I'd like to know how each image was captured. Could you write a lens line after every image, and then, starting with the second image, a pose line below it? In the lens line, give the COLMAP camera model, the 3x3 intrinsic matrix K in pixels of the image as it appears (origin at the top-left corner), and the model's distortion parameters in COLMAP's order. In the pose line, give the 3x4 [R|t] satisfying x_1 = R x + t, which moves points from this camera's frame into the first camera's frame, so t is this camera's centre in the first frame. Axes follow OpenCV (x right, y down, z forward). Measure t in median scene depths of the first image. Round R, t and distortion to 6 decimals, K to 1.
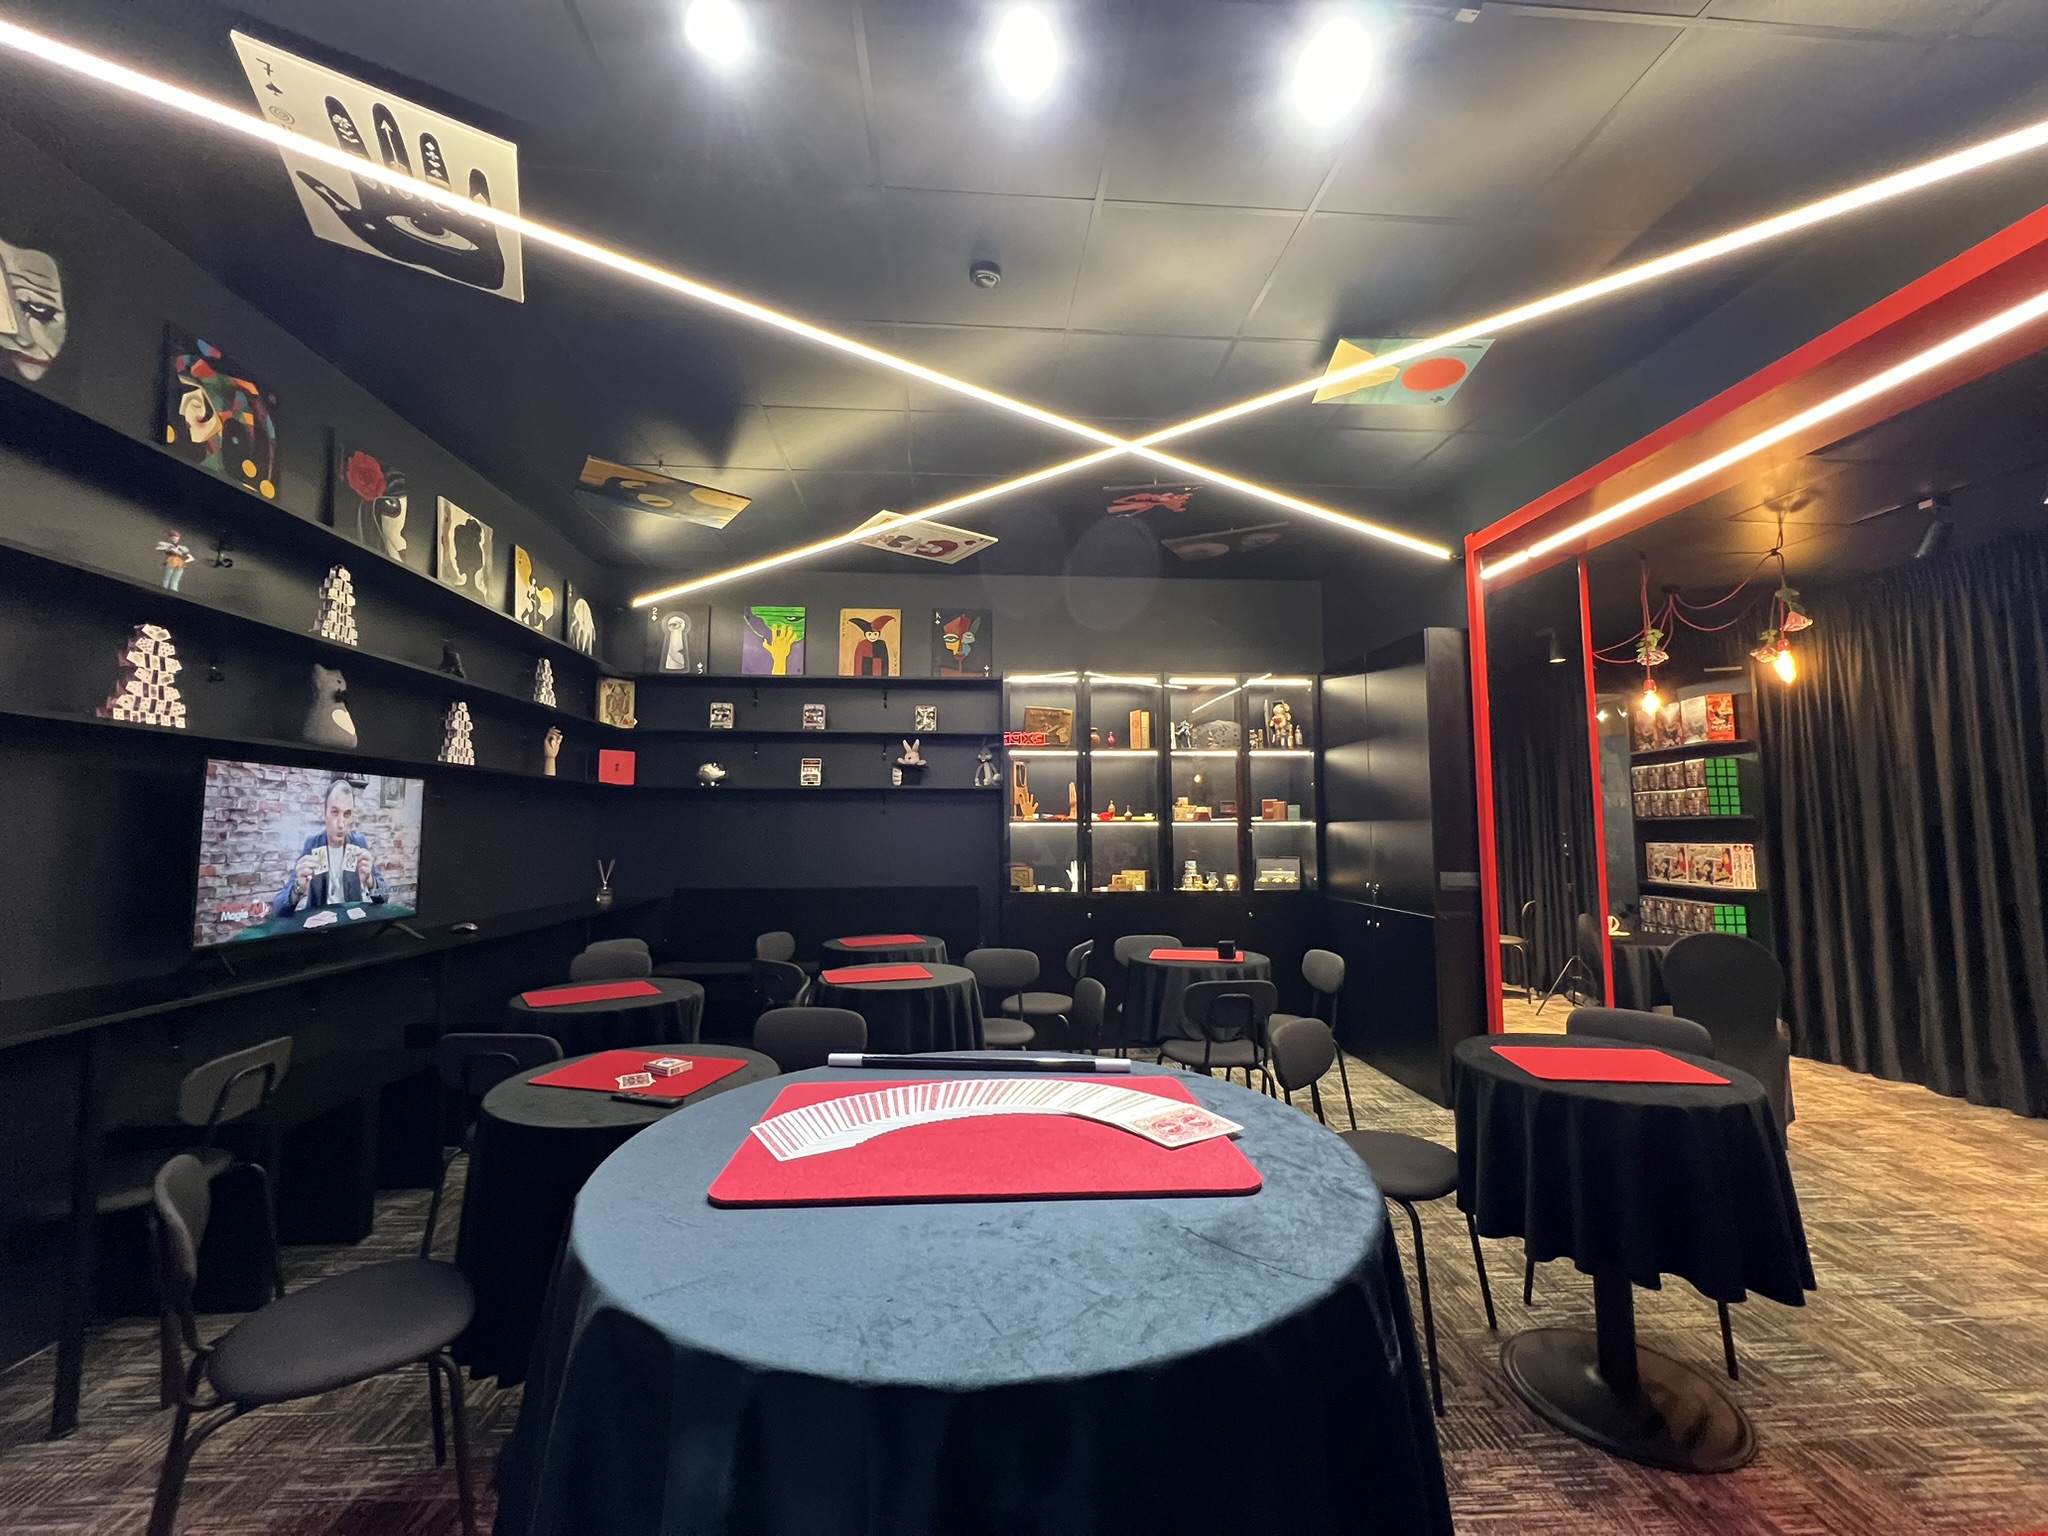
lens RADIAL K [[803.1, 0, 1009.3], [0, 803.1, 760.5], [0, 0, 1]] dist [-0.010237, 0.001746]
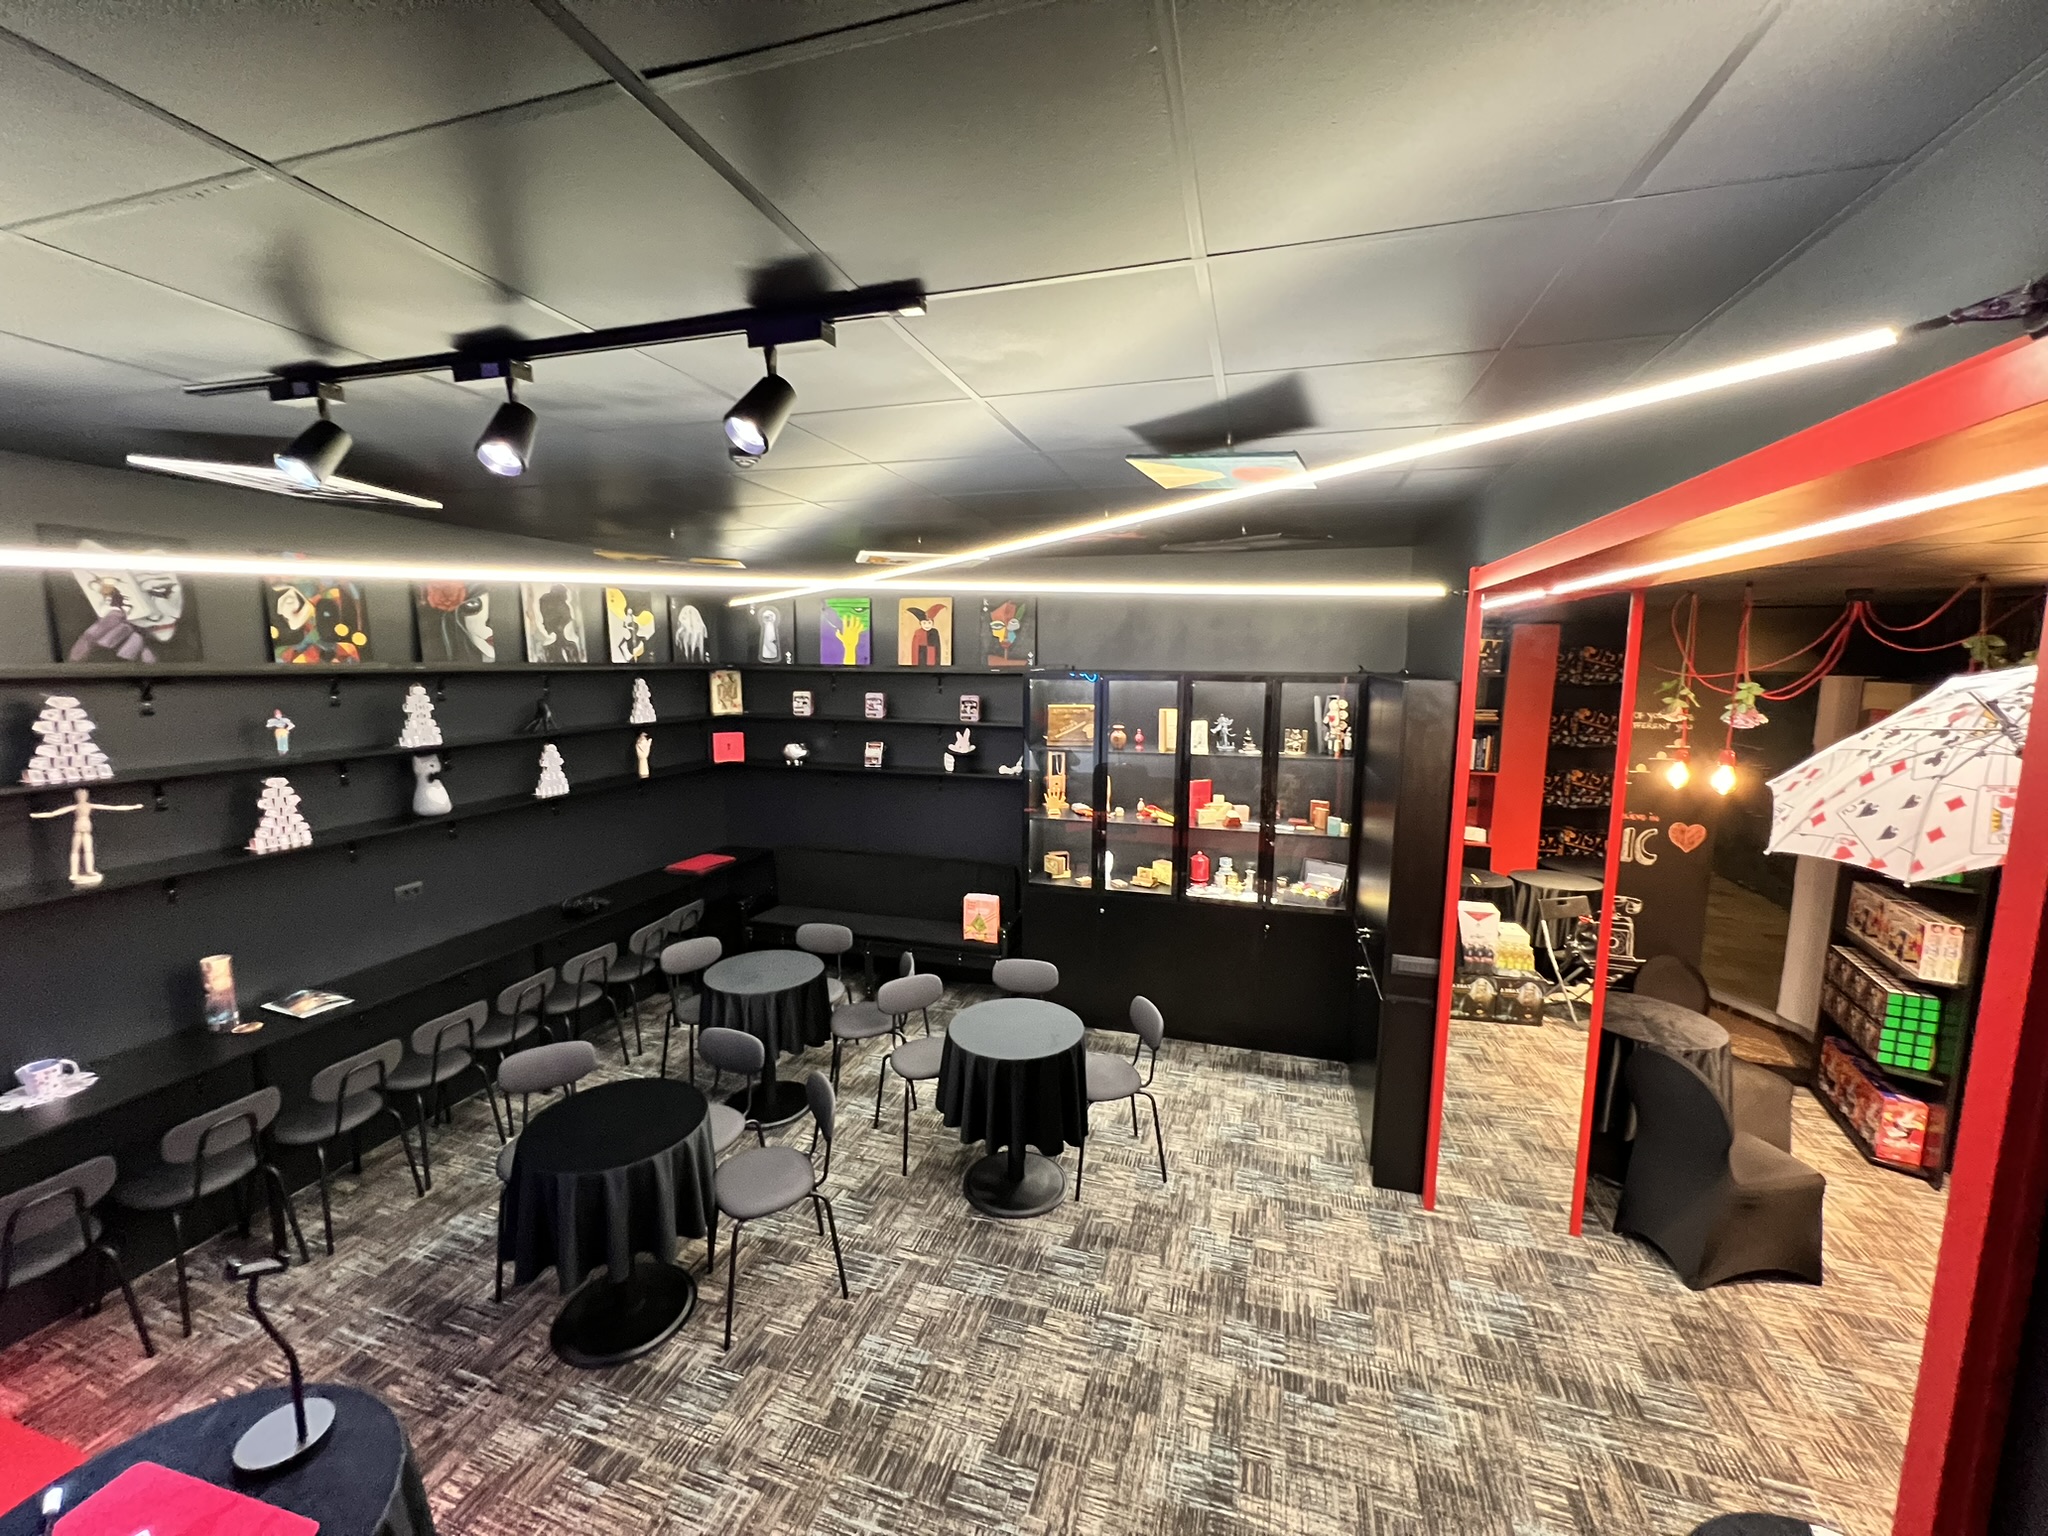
lens RADIAL K [[803.1, 0, 1022.4], [0, 803.1, 752.4], [0, 0, 1]] dist [-0.010237, 0.001746]
pose [[0.937497, 0.045792, -0.344968, 0.335275], [0.024603, 0.980102, 0.196963, -0.205817], [0.347124, -0.193140, 0.917716, 0.046617]]
